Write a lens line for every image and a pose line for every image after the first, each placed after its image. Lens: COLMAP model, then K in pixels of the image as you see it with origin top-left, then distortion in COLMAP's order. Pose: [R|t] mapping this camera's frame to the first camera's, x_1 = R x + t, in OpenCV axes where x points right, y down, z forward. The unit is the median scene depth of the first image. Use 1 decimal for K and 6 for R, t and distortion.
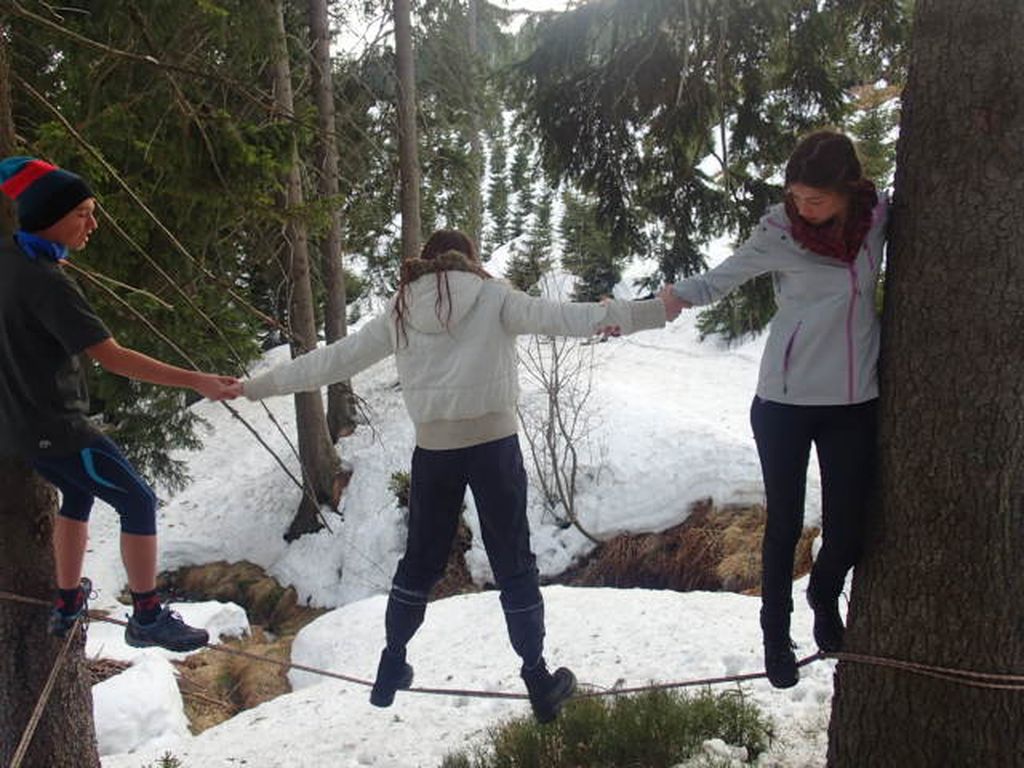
lens RADIAL K [[983.9, 0, 515.0], [0, 983.9, 367.2], [0, 0, 1]] dist [0.015910, -0.010315]
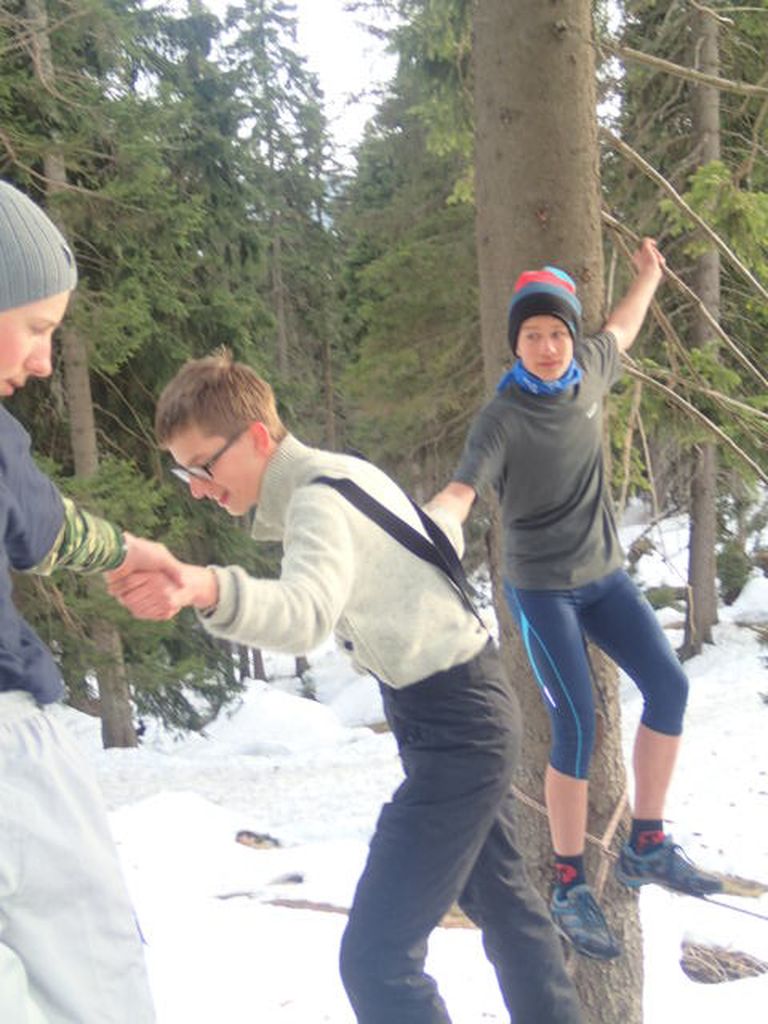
lens RADIAL K [[1666.9, 0, 384.0], [0, 1666.9, 512.0], [0, 0, 1]] dist [0.009116, -0.105555]
pose [[0.779538, 0.075736, -0.621759, 0.052224], [-0.078683, 0.996640, 0.022749, -0.005962], [0.621393, 0.031188, 0.782878, -0.031415]]
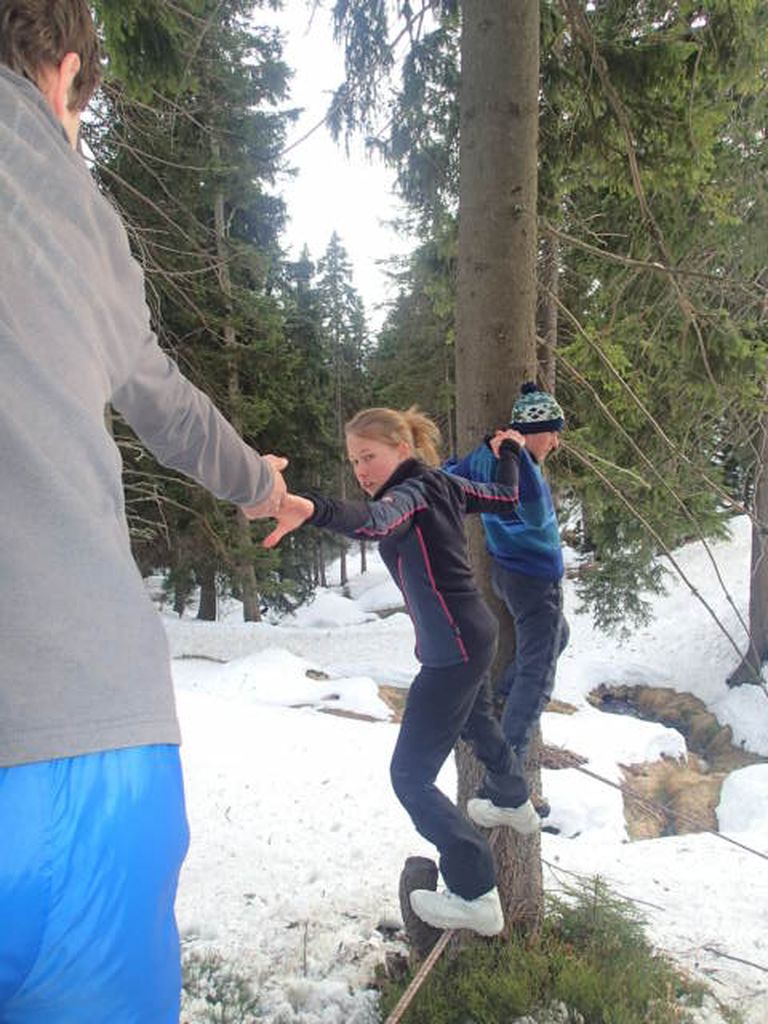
lens RADIAL K [[756.0, 0, 384.0], [0, 756.0, 512.0], [0, 0, 1]] dist [-0.004357, 0.002261]
pose [[0.775531, 0.107162, -0.622148, -0.018881], [-0.112644, 0.993162, 0.030653, -0.008863], [0.621179, 0.046309, 0.782299, 0.054028]]
